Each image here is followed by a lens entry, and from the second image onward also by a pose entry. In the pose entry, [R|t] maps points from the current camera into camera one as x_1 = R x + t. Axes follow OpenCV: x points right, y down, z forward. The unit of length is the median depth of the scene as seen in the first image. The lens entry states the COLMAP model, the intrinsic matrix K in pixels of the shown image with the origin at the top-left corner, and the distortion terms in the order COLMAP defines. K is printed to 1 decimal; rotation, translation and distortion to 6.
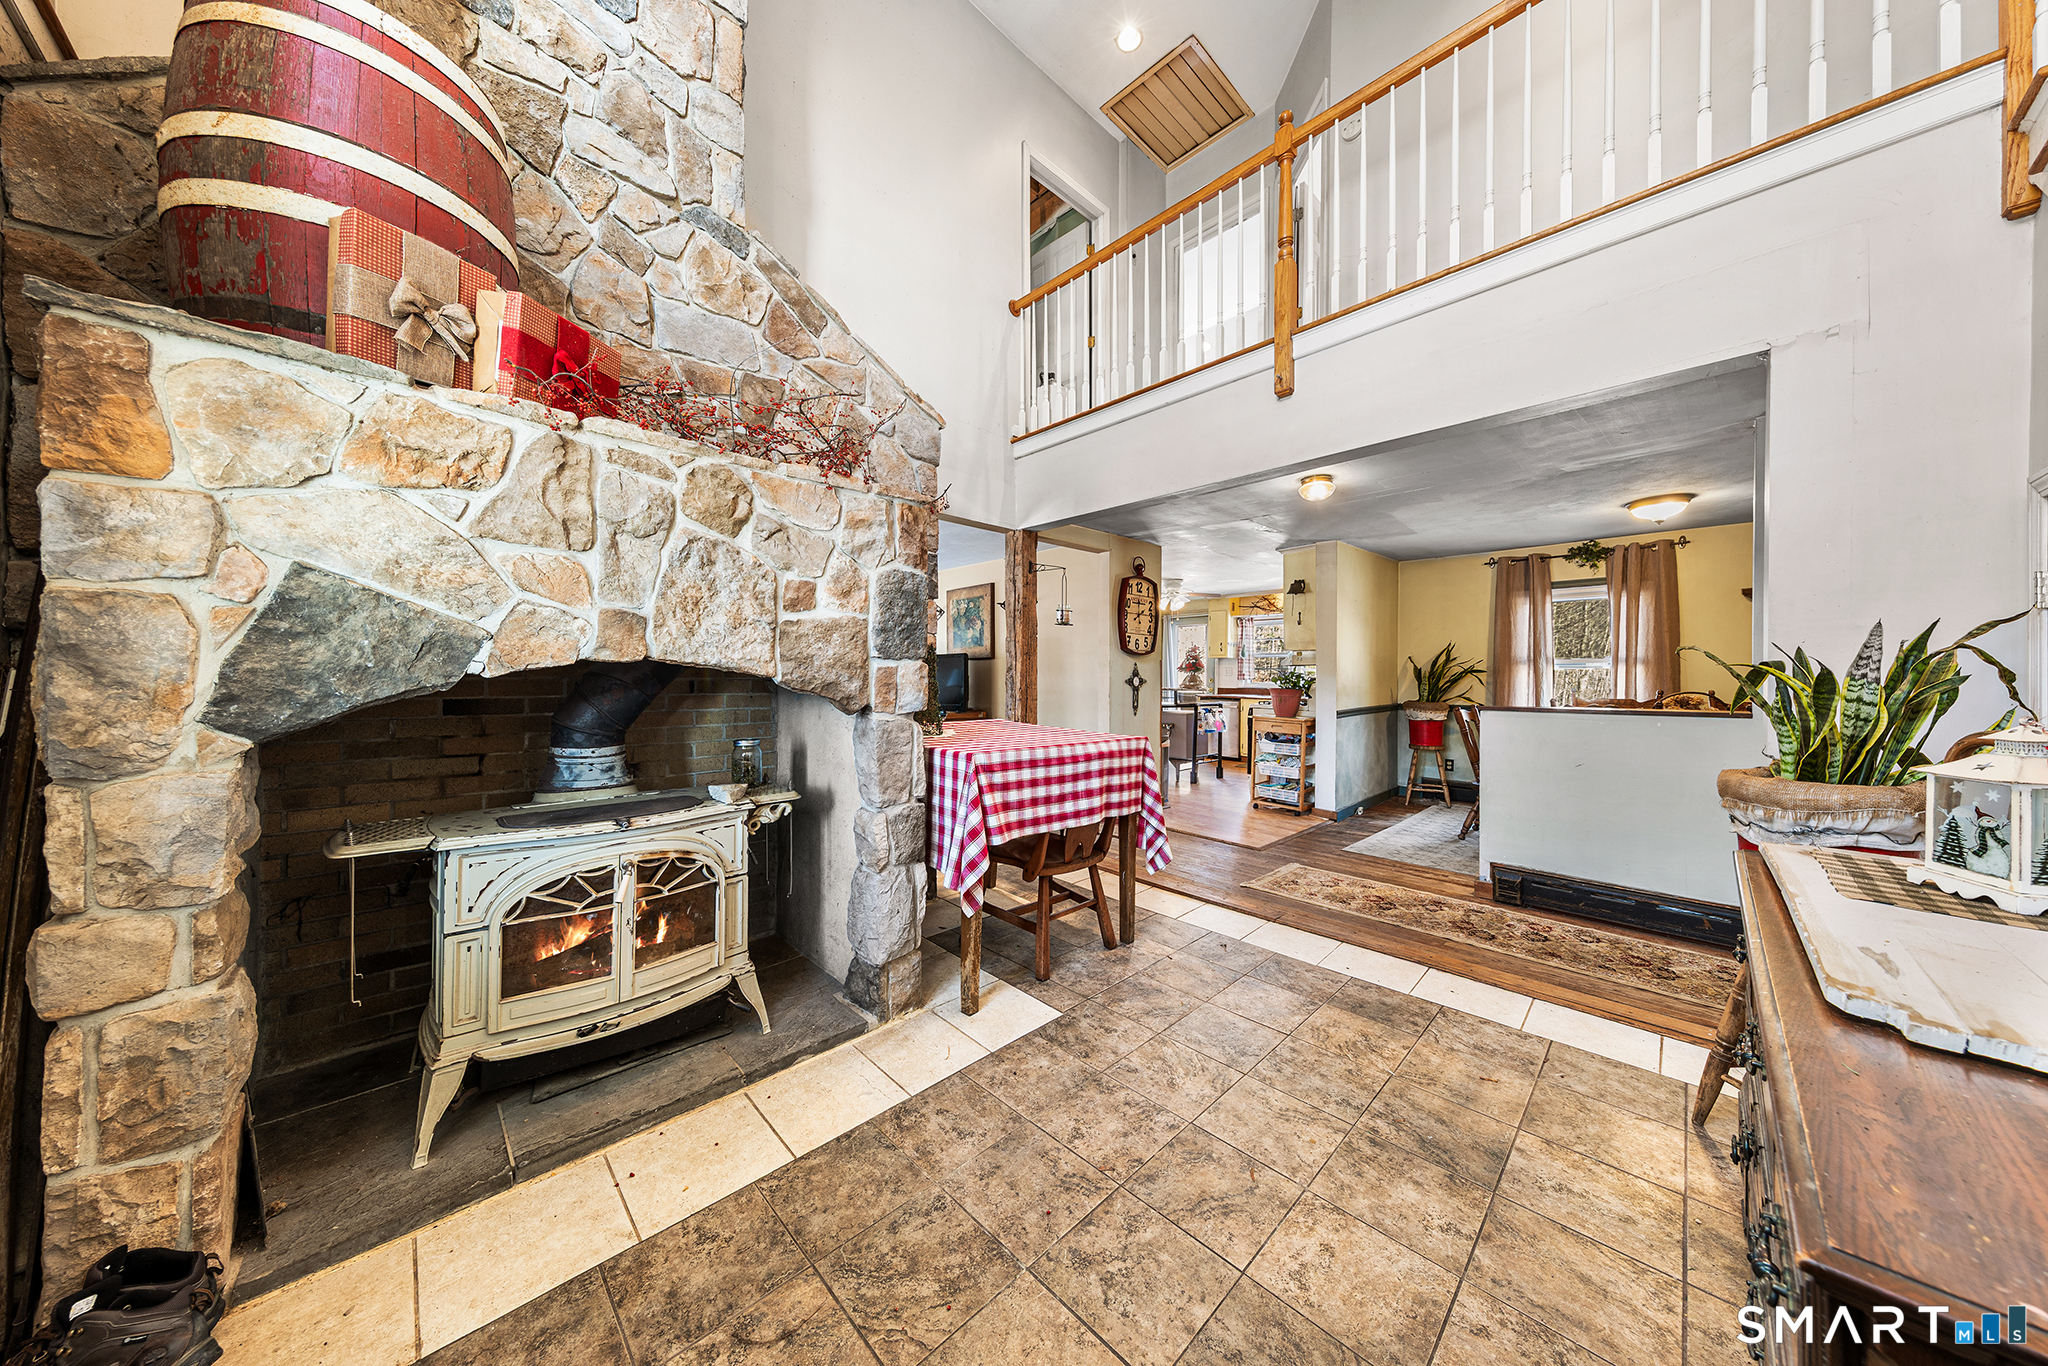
lens RADIAL K [[644.5, 0, 1026.7], [0, 644.5, 676.2], [0, 0, 1]] dist [0.009023, -0.001403]
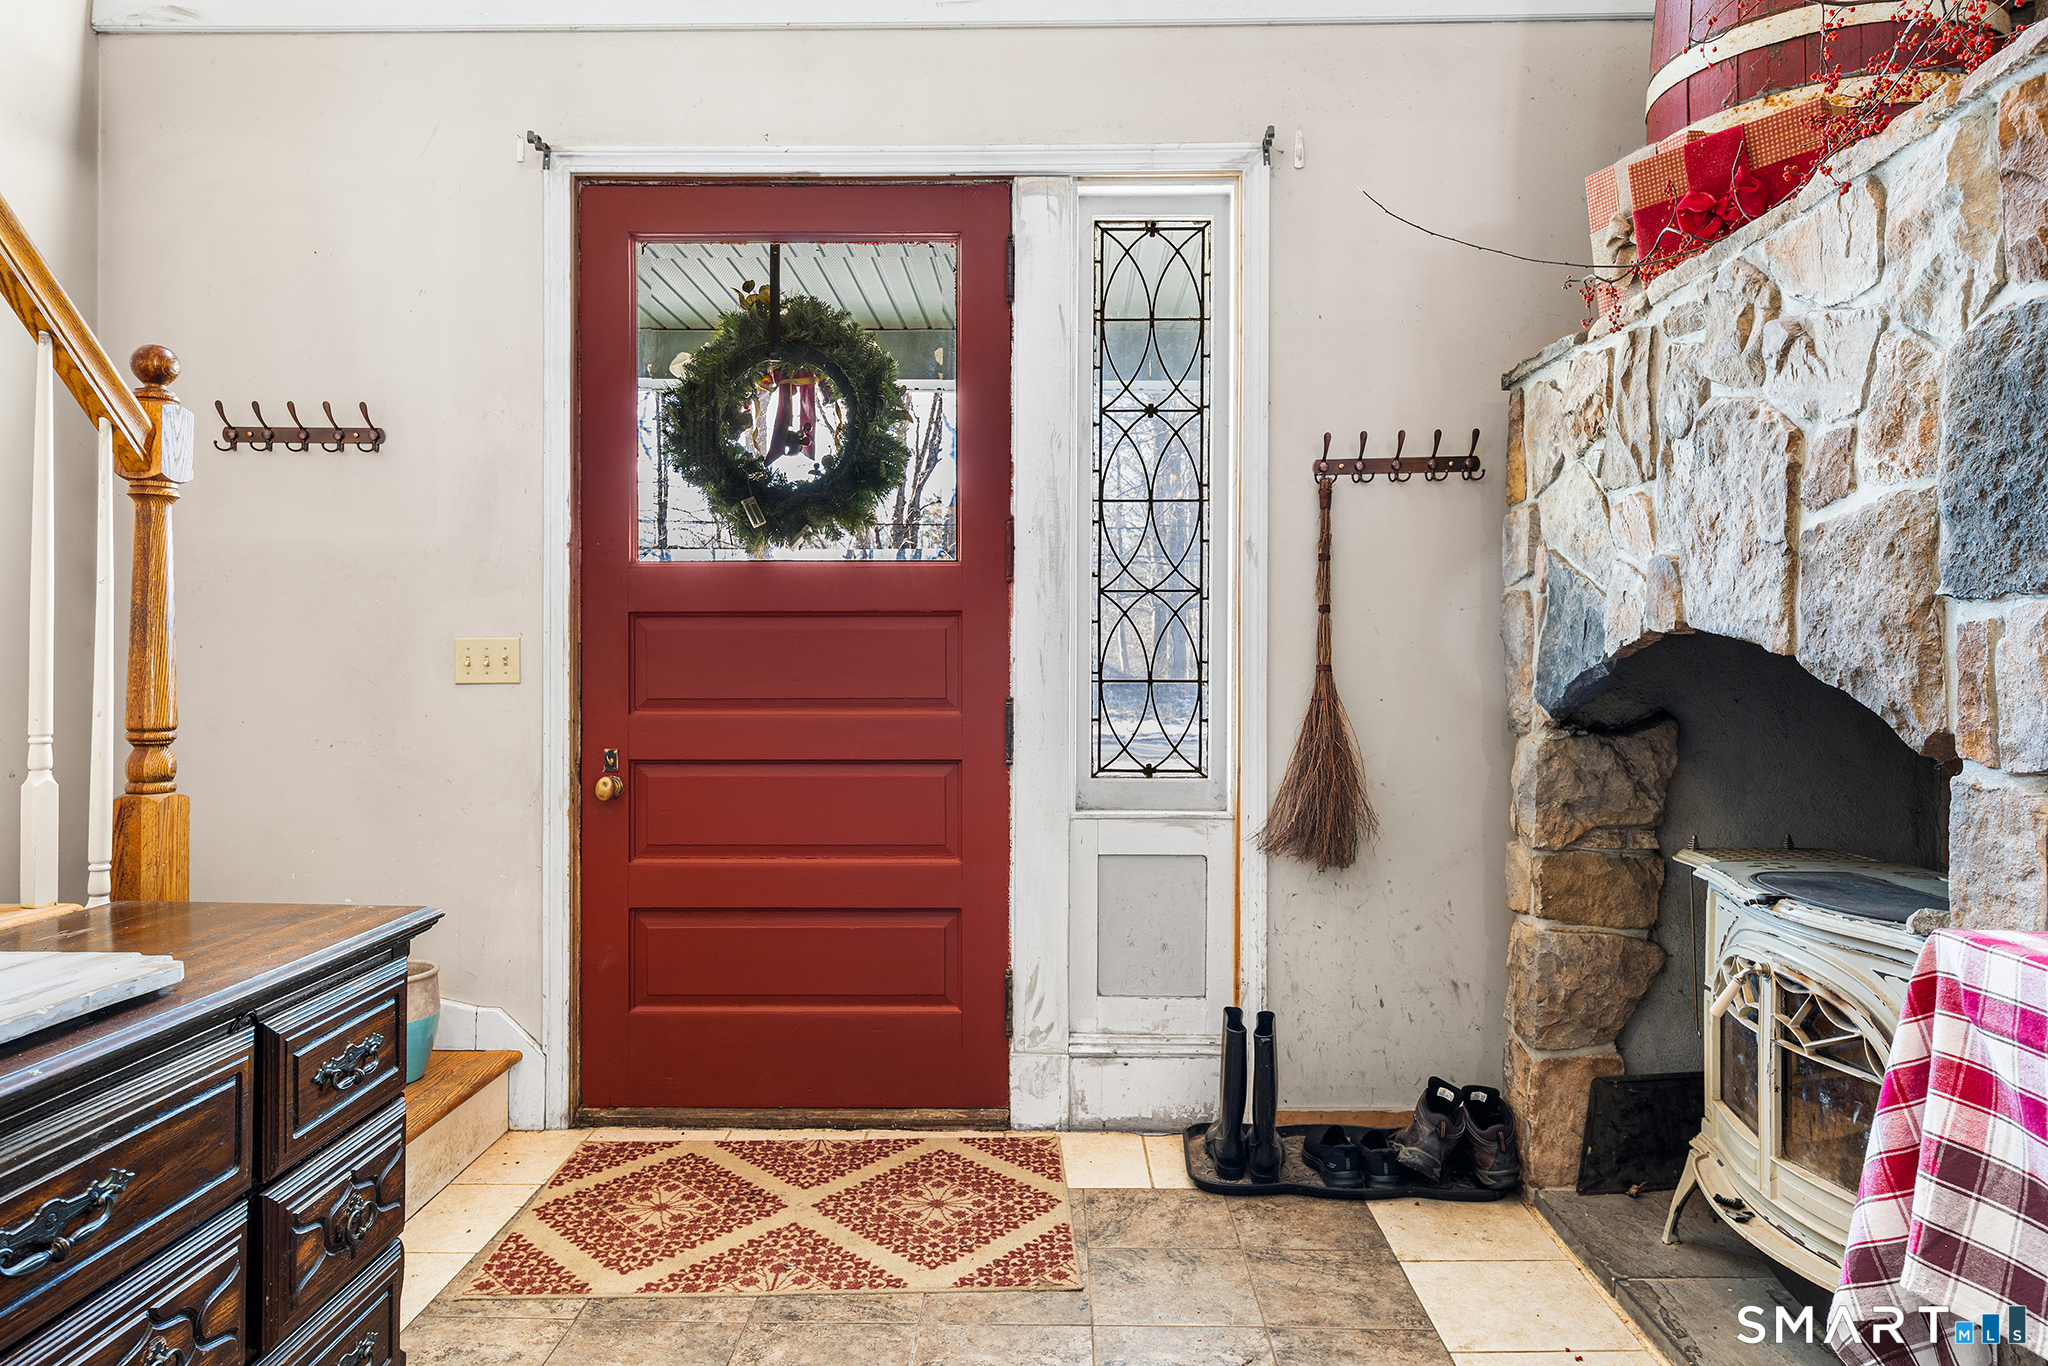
lens RADIAL K [[1344.9, 0, 1029.4], [0, 1344.9, 667.6], [0, 0, 1]] dist [0.007750, 0.001389]
pose [[-0.712567, -0.001009, -0.701603, 0.638497], [-0.004003, 0.999989, 0.002626, 0.008587], [0.701593, 0.004680, -0.712563, 1.215186]]
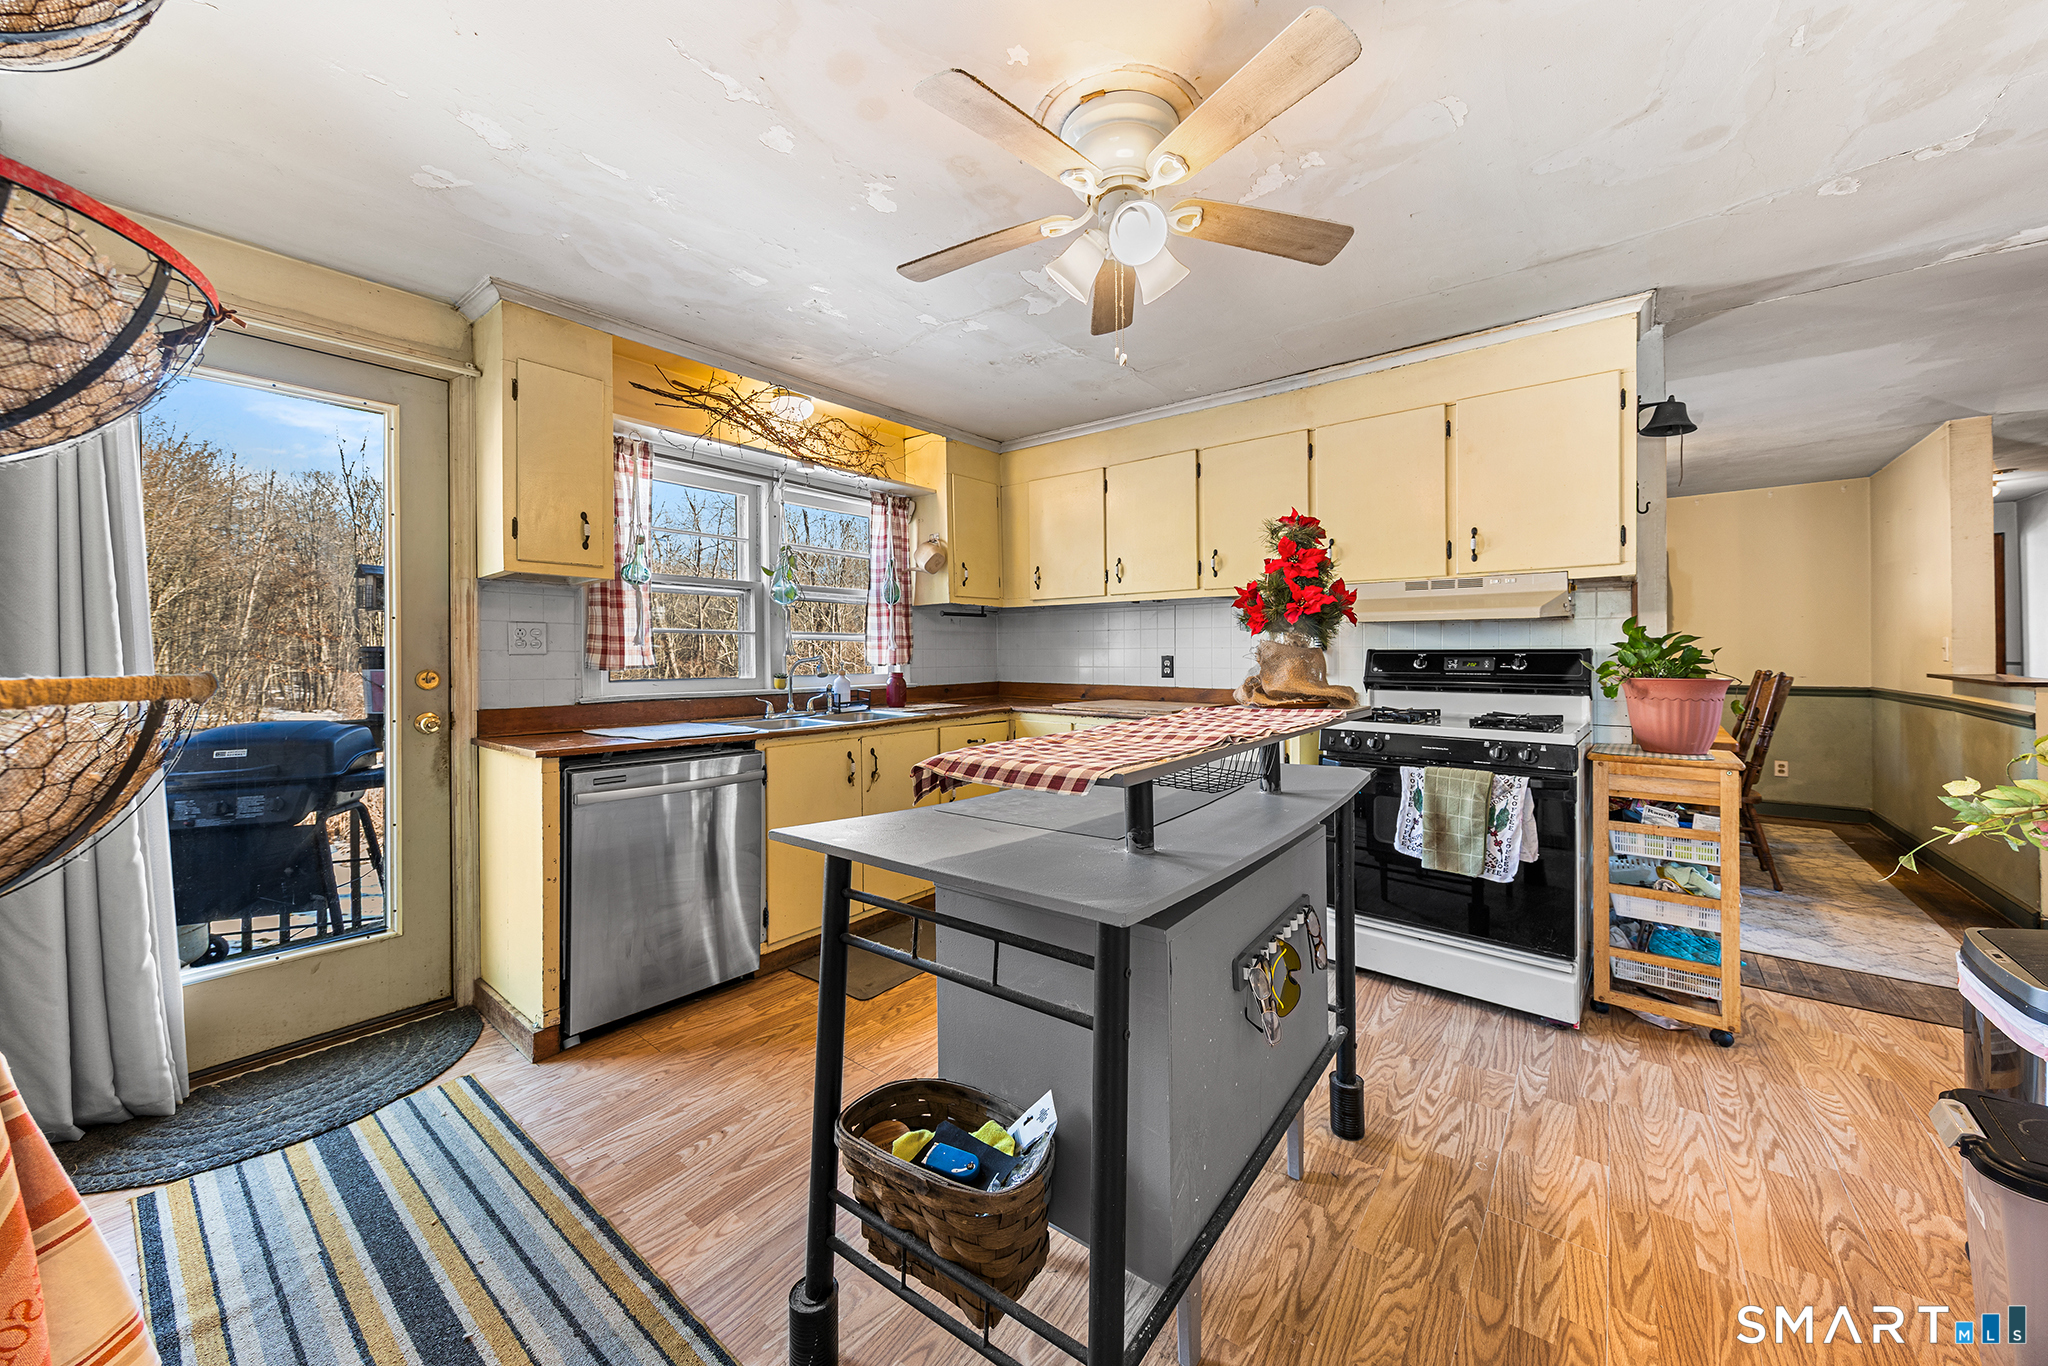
lens RADIAL K [[746.5, 0, 1019.0], [0, 746.5, 658.1], [0, 0, 1]] dist [0.005953, -0.000962]
pose [[-0.126004, -0.004863, 0.992018, 0.062887], [0.011713, 0.999911, 0.006390, 0.003474], [-0.991961, 0.012424, -0.125936, 3.955085]]
